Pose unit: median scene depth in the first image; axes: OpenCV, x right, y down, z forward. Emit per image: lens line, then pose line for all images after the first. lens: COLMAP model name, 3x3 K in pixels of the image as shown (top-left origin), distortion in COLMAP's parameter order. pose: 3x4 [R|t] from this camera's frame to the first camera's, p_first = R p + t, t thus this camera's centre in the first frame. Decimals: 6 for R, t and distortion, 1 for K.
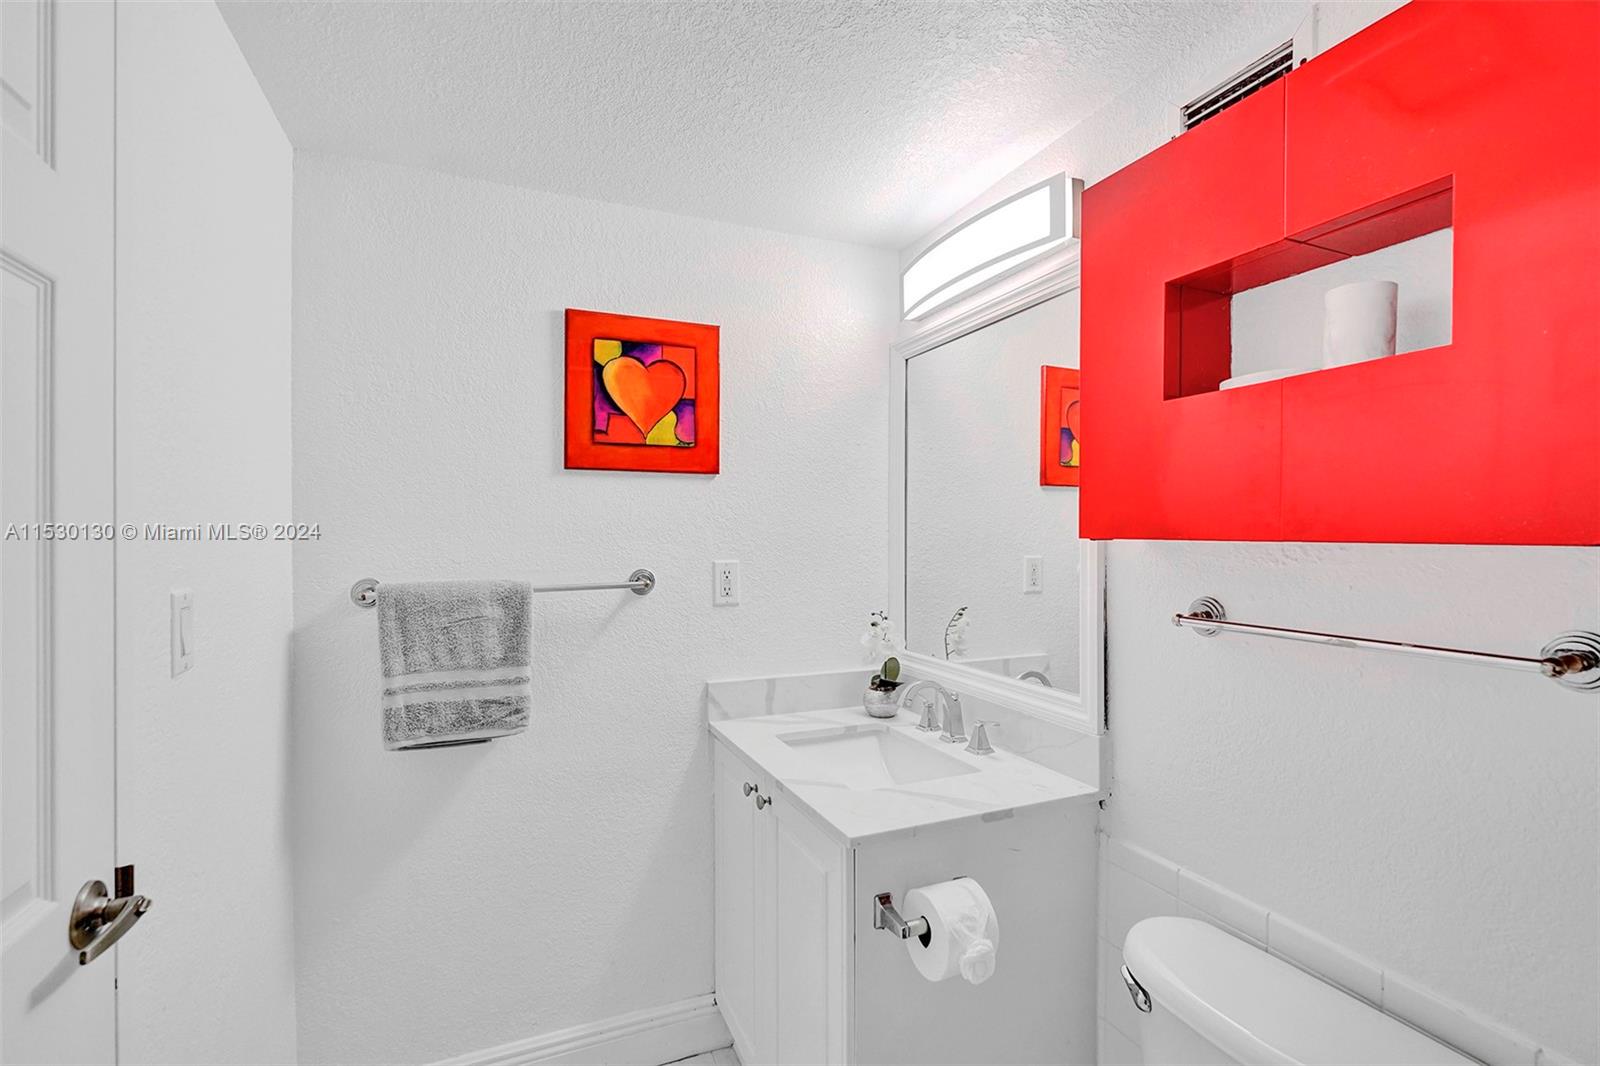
lens RADIAL K [[717.5, 0, 803.0], [0, 717.5, 533.6], [0, 0, 1]] dist [0.001125, 0.000378]
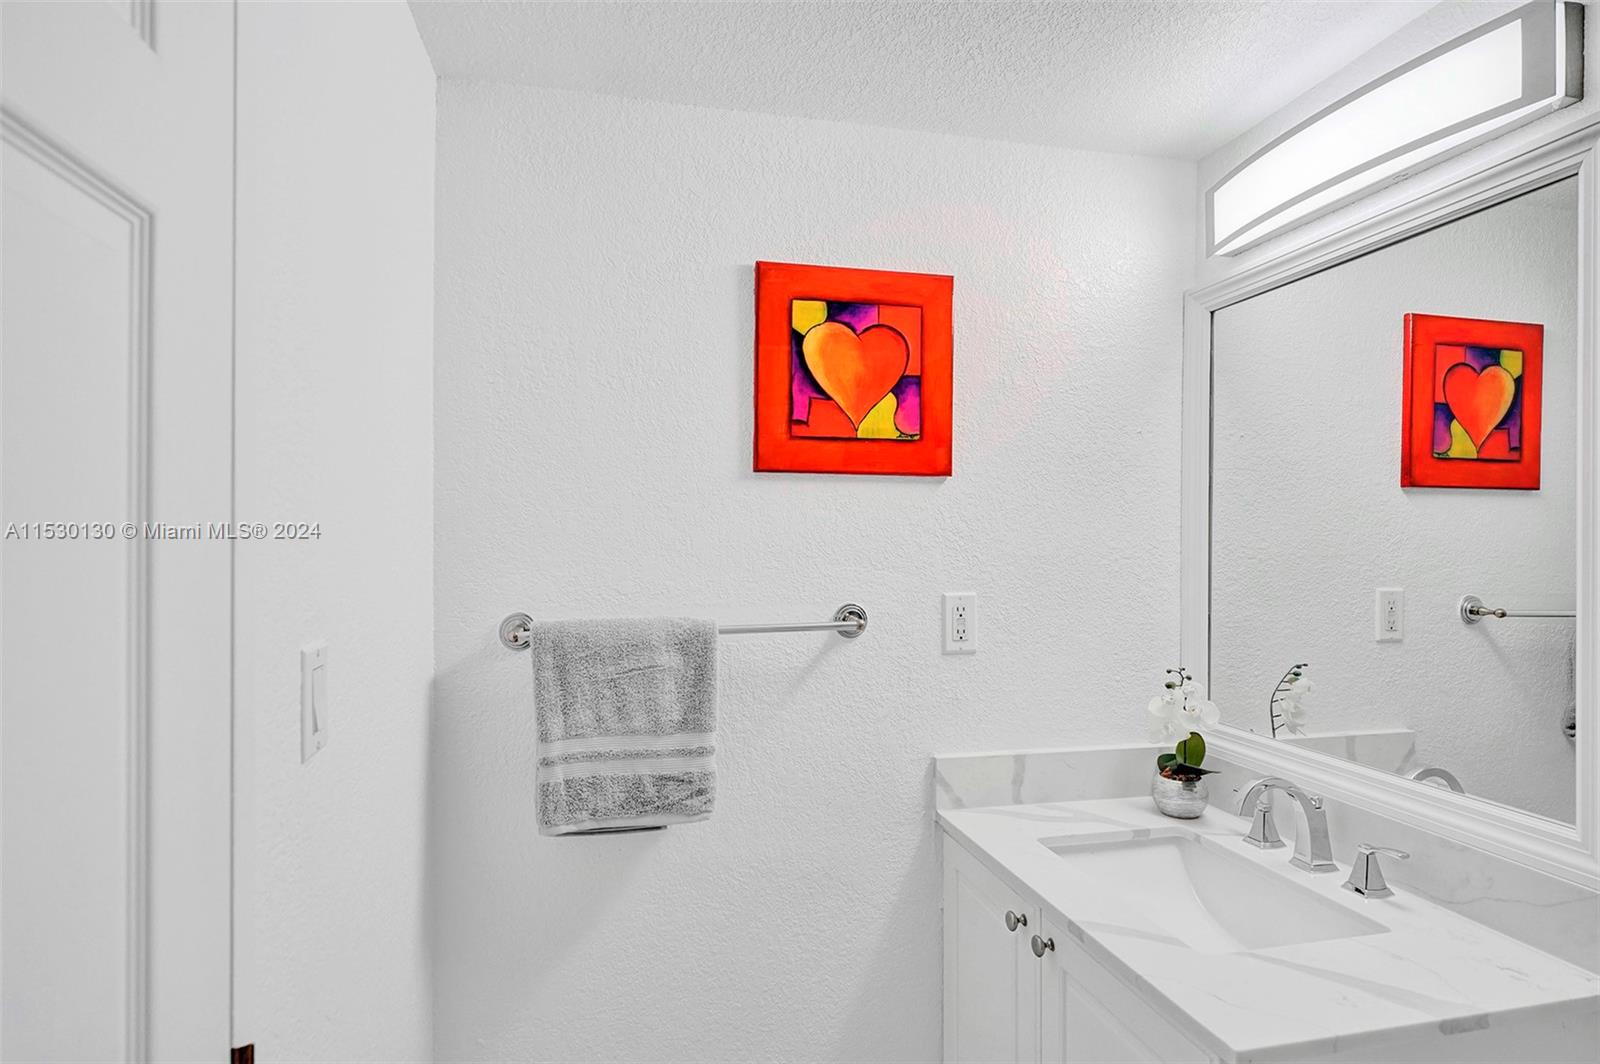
lens RADIAL K [[814.0, 0, 796.1], [0, 814.0, 535.2], [0, 0, 1]] dist [0.001039, 0.000670]
pose [[0.984811, 0.004077, -0.173579, -0.136817], [-0.004196, 0.999991, -0.000319, -0.022491], [0.173577, 0.001042, 0.984820, 0.153914]]
